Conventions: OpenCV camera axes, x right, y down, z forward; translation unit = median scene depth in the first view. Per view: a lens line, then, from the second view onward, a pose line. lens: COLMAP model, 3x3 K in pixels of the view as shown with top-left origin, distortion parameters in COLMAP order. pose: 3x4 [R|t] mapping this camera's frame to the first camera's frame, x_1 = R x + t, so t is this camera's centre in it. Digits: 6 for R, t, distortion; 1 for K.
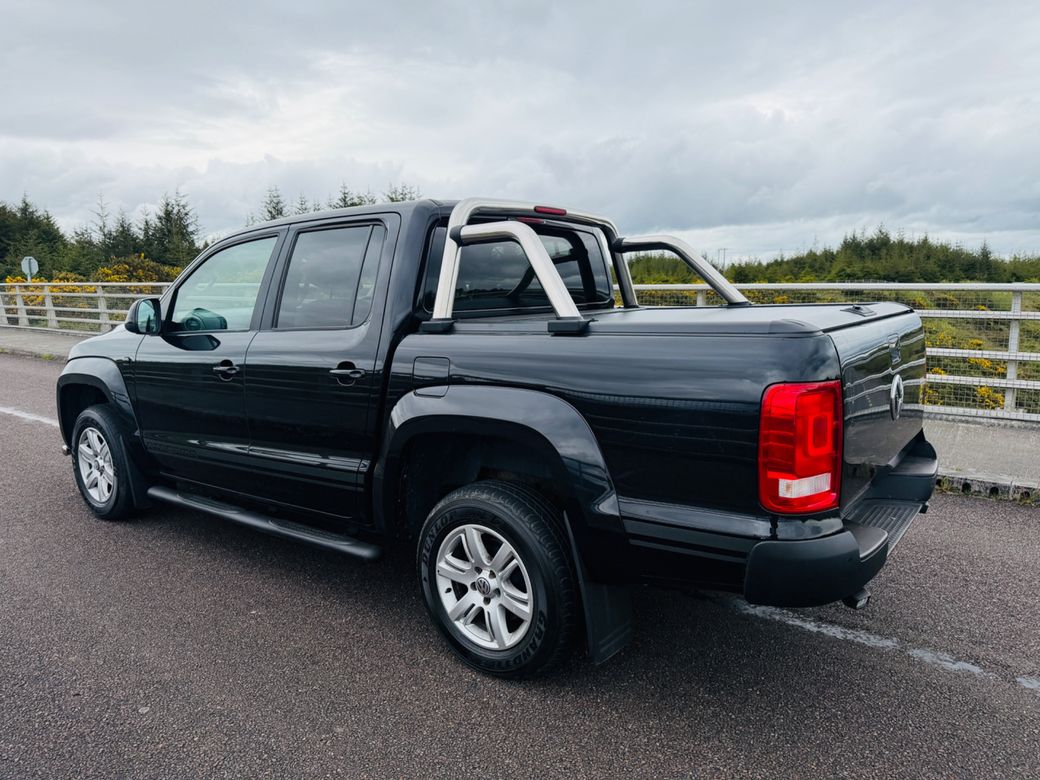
lens RADIAL K [[752.7, 0, 519.6], [0, 752.7, 379.9], [0, 0, 1]] dist [0.038343, -0.041637]
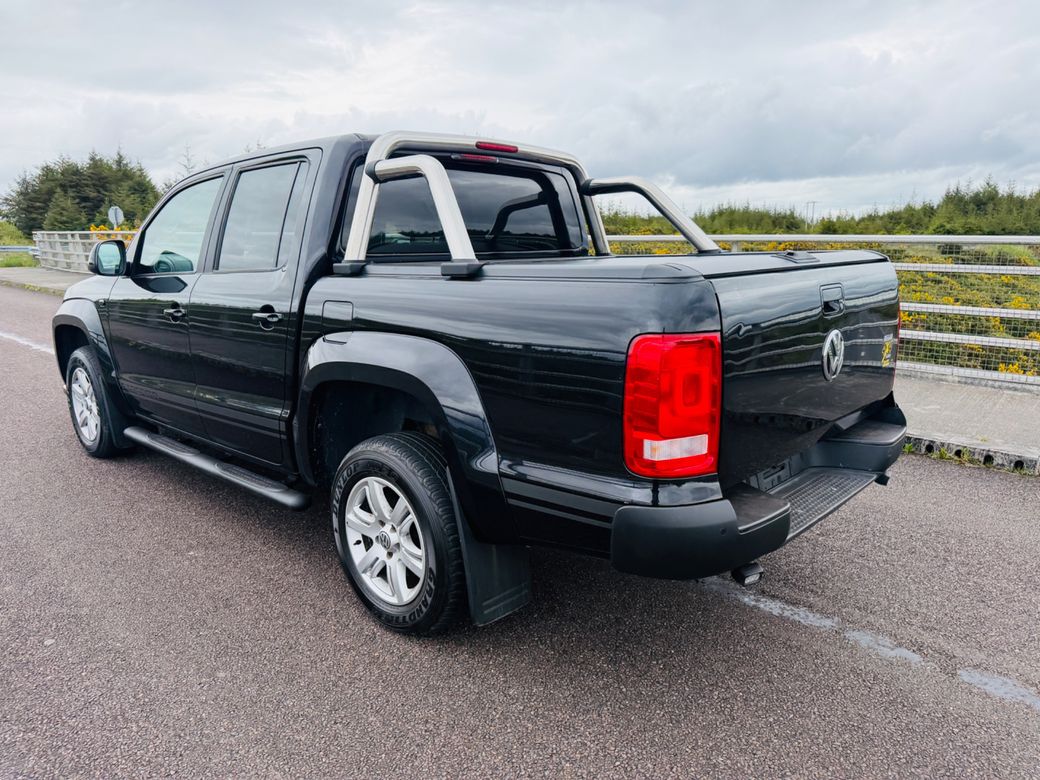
lens RADIAL K [[748.1, 0, 520.0], [0, 748.1, 390.0], [0, 0, 1]] dist [0.060236, -0.079869]
pose [[0.994015, 0.030078, -0.105023, 0.186278], [-0.022451, 0.997075, 0.073055, 0.006209], [0.106913, -0.070260, 0.991783, 0.065137]]
